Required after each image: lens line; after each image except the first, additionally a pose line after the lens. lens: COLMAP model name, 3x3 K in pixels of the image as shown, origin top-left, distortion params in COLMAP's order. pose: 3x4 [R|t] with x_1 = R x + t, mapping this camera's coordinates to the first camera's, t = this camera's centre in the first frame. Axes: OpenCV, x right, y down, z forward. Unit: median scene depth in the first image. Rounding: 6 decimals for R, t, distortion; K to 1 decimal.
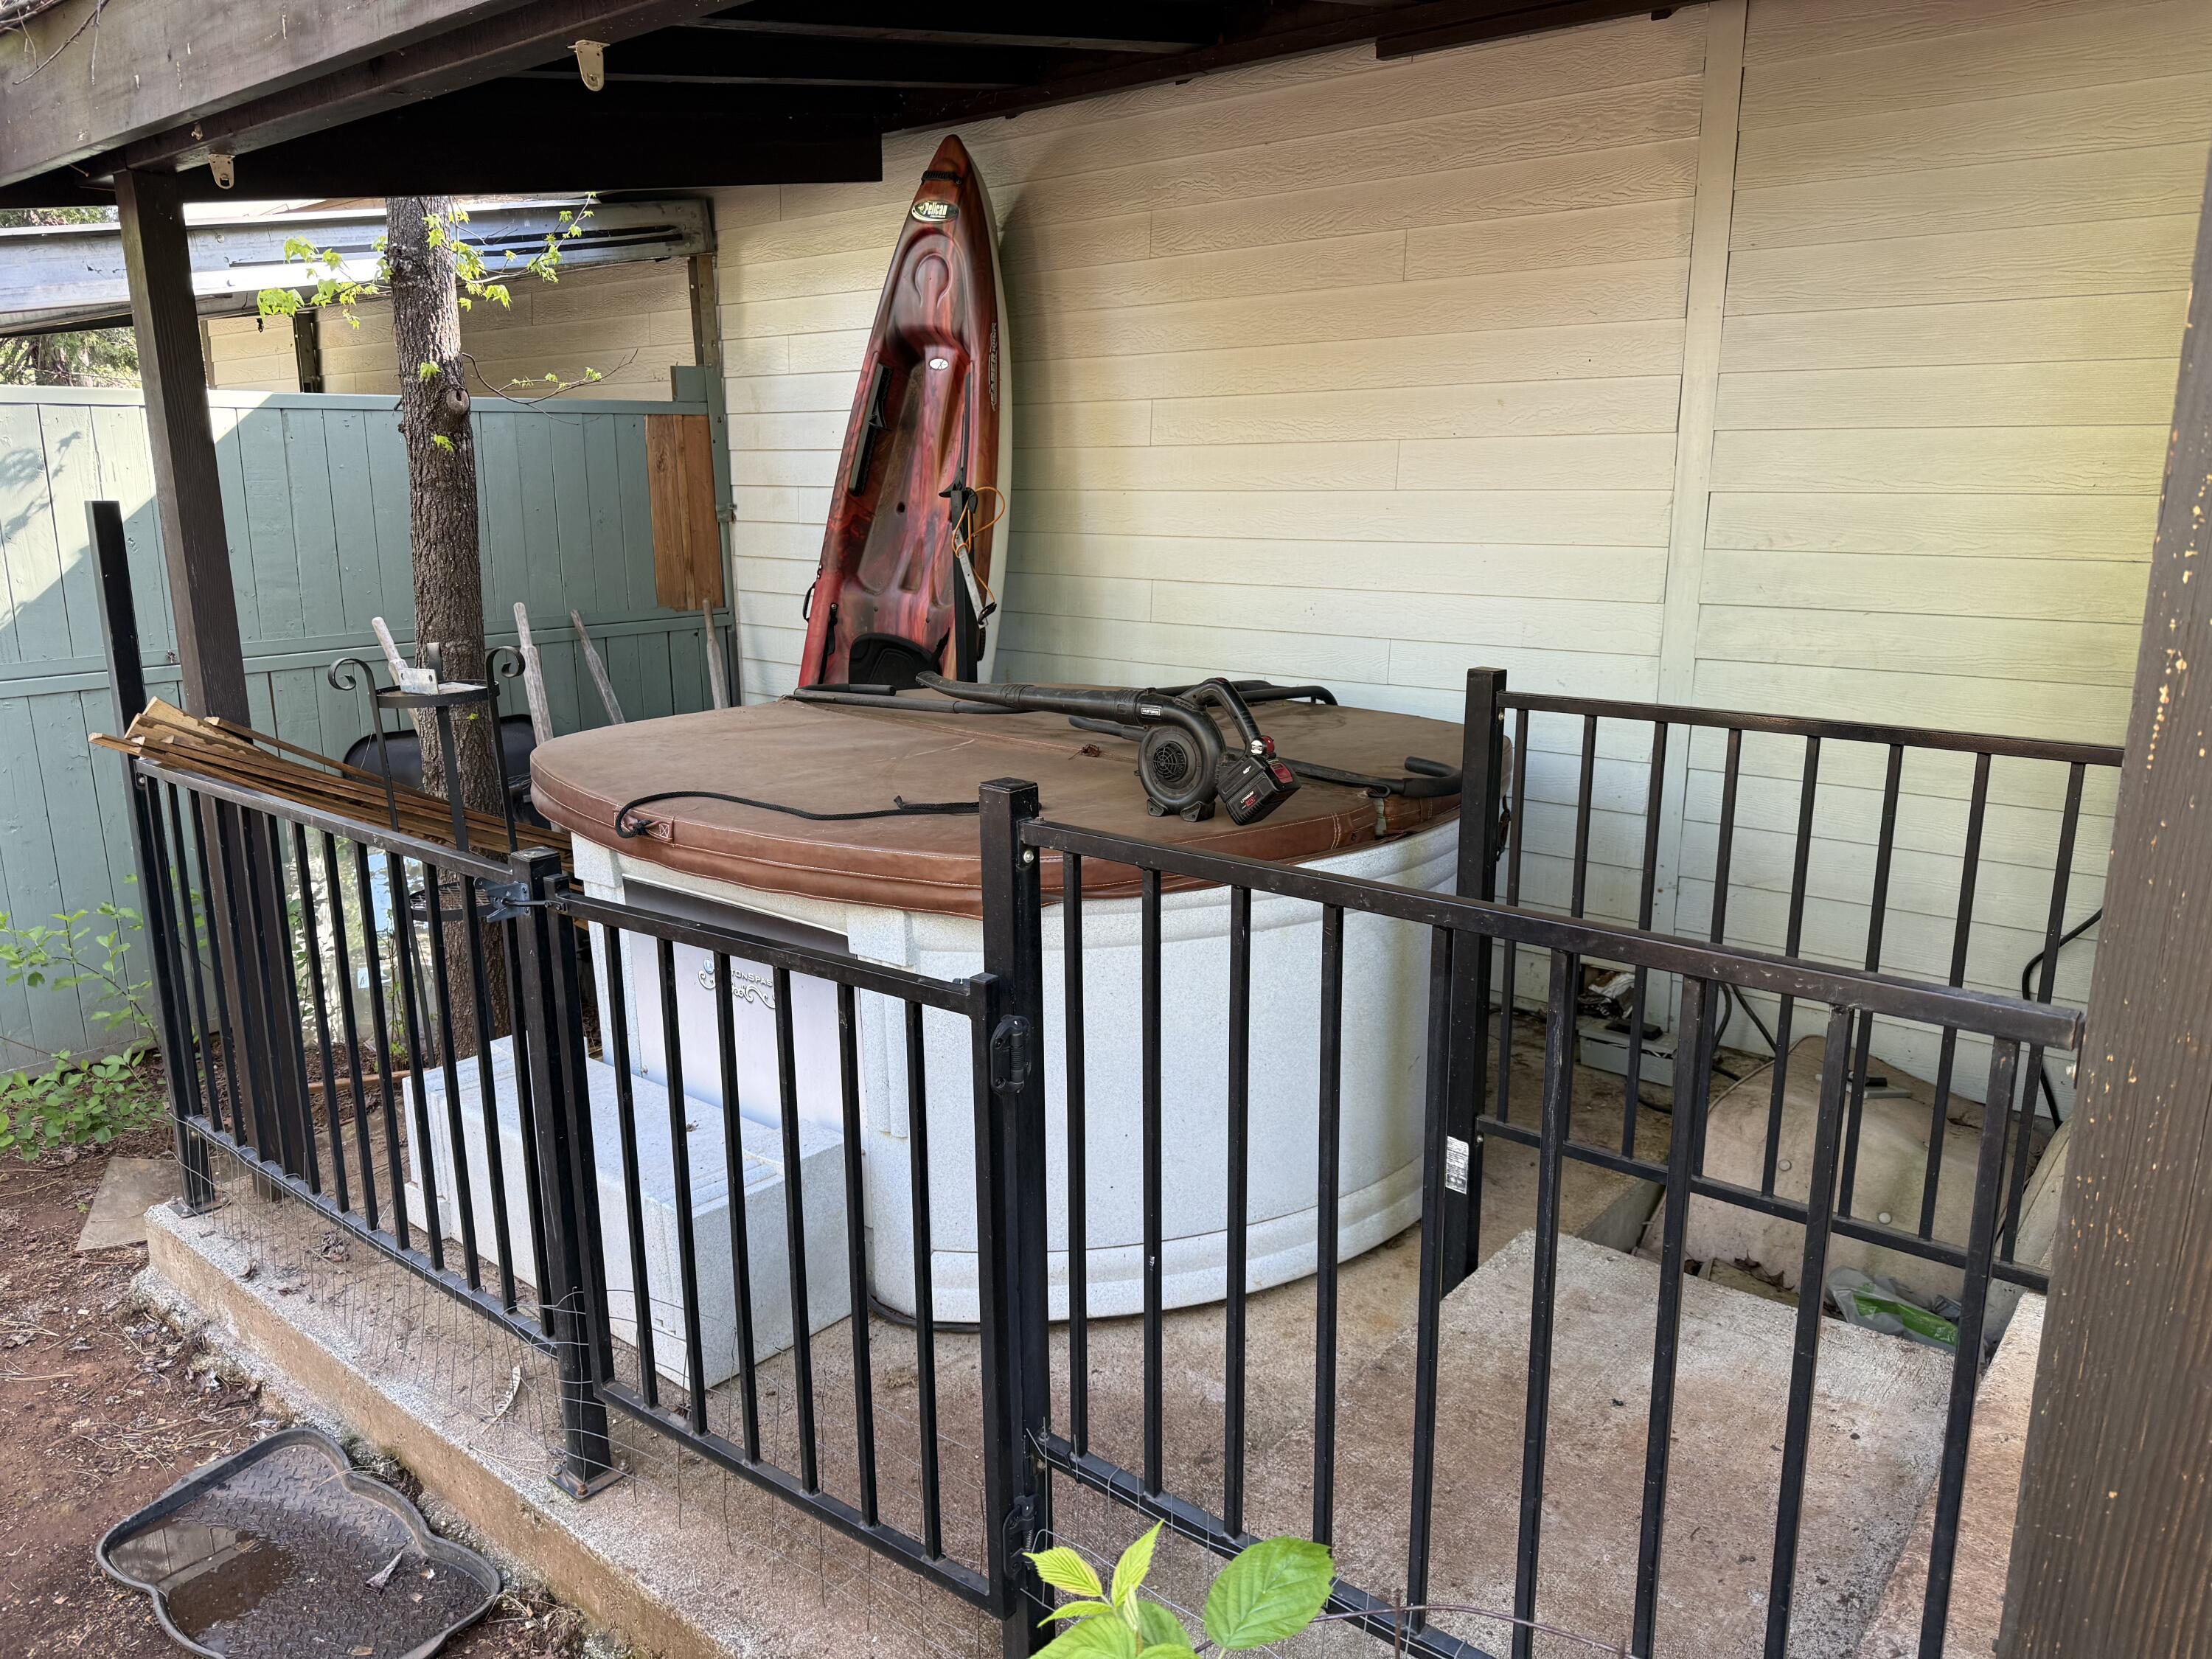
lens RADIAL K [[1562.3, 0, 1106.3], [0, 1562.3, 827.8], [0, 0, 1]] dist [-0.004830, -0.001747]
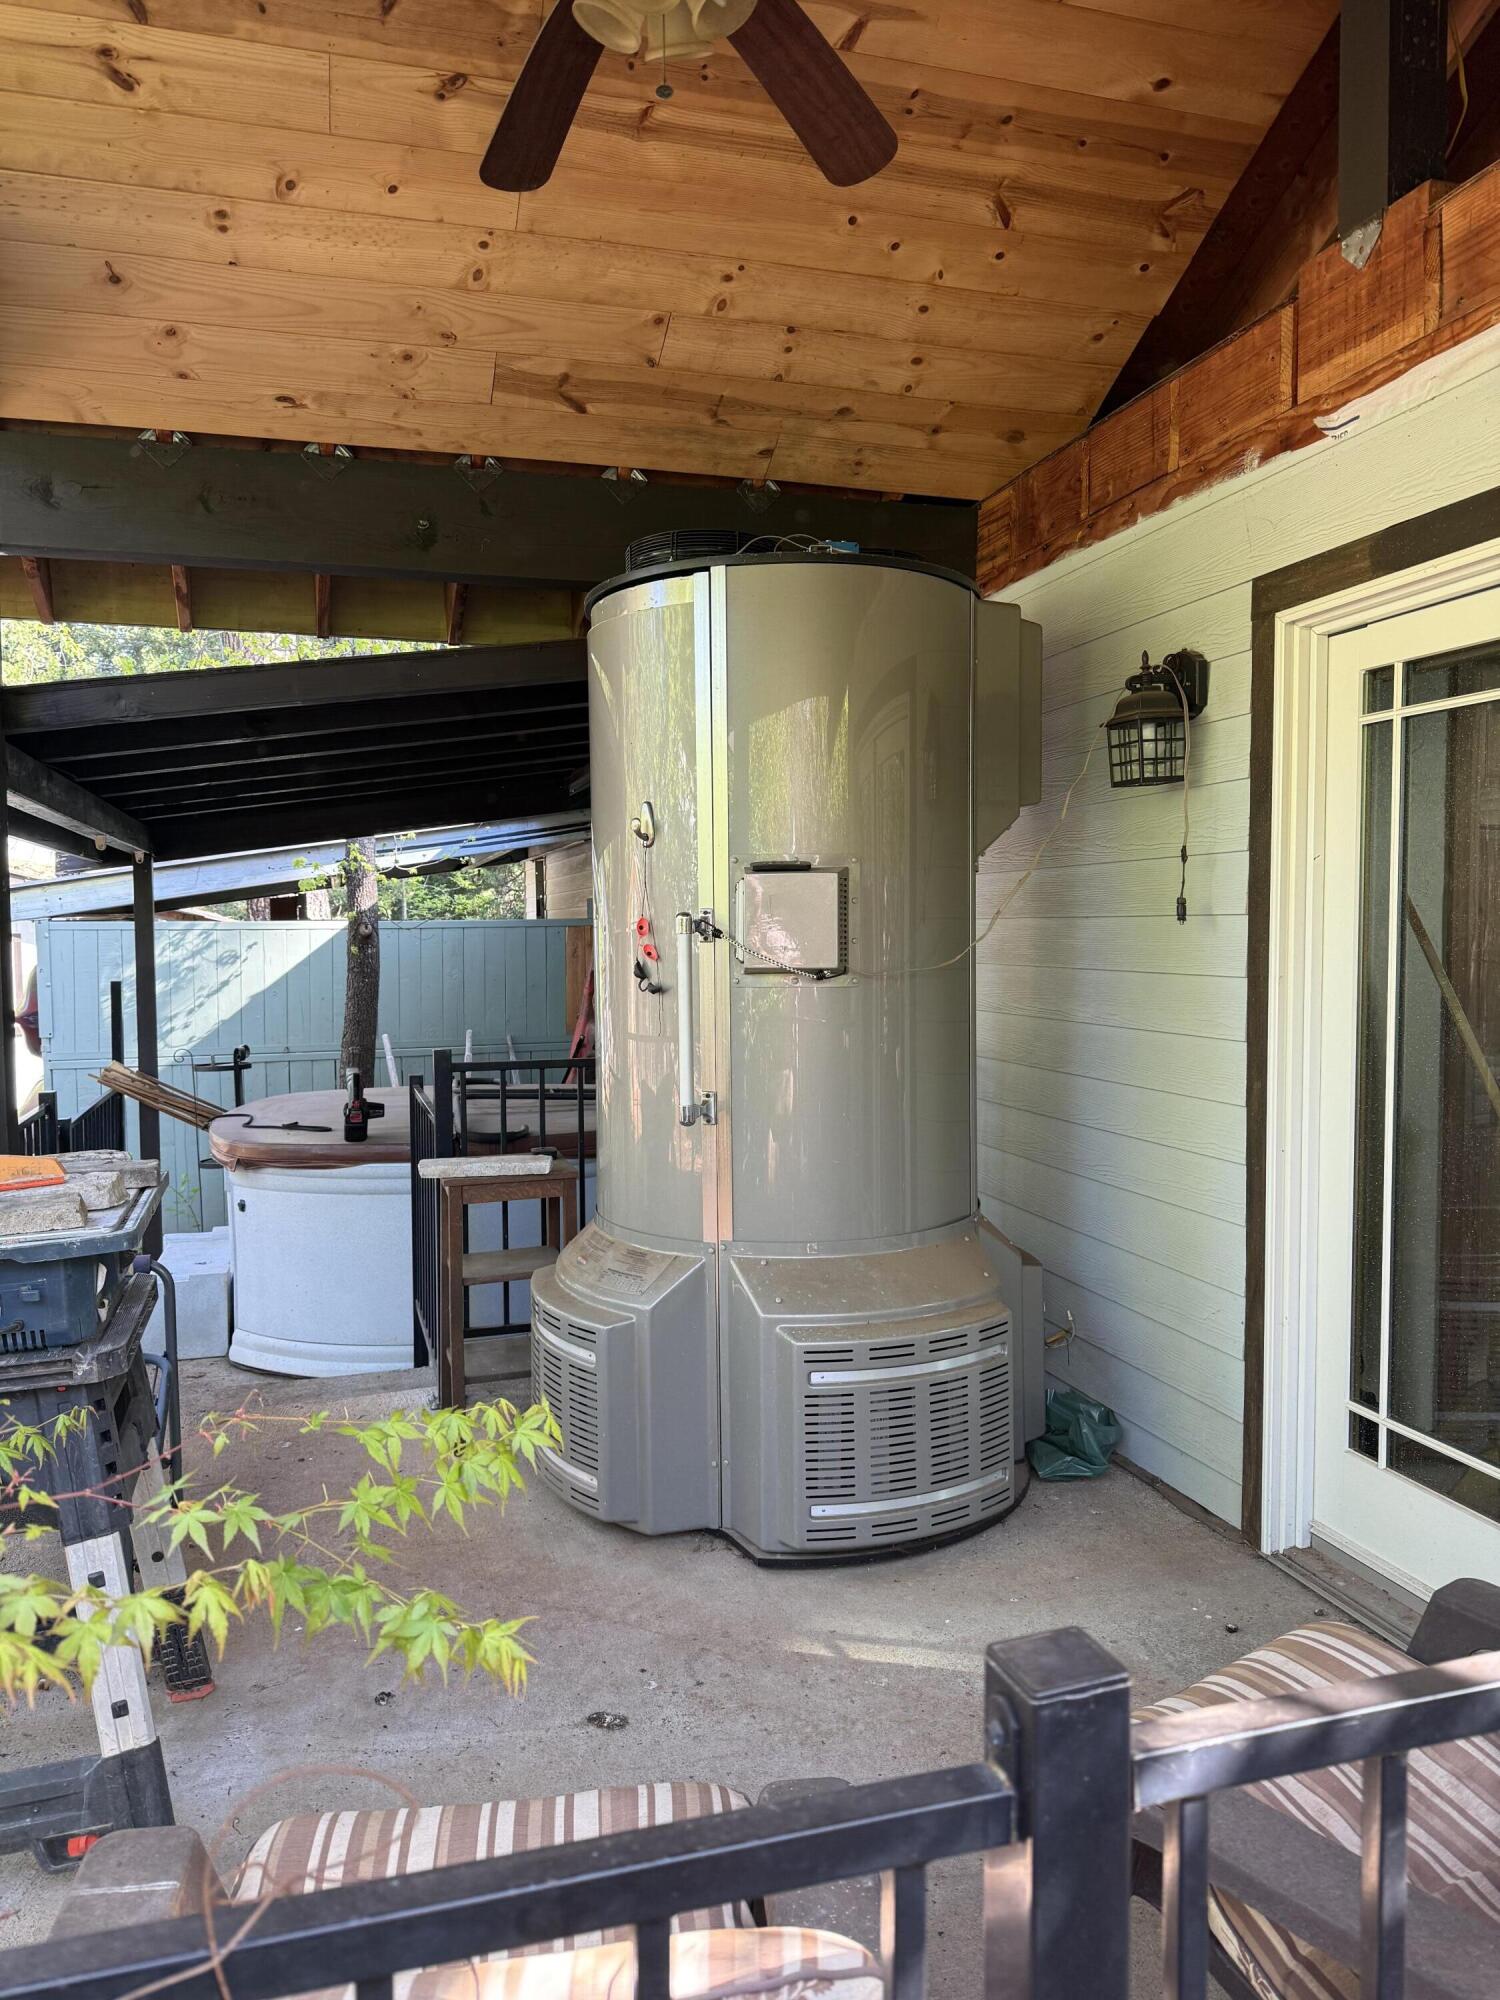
lens RADIAL K [[1412.6, 0, 750.0], [0, 1412.6, 1002.4], [0, 0, 1]] dist [-0.004830, -0.001747]
pose [[0.823759, 0.030029, -0.566145, 1.007555], [-0.124492, 0.983805, -0.128957, -0.007929], [0.553103, 0.176710, 0.814156, -0.186886]]
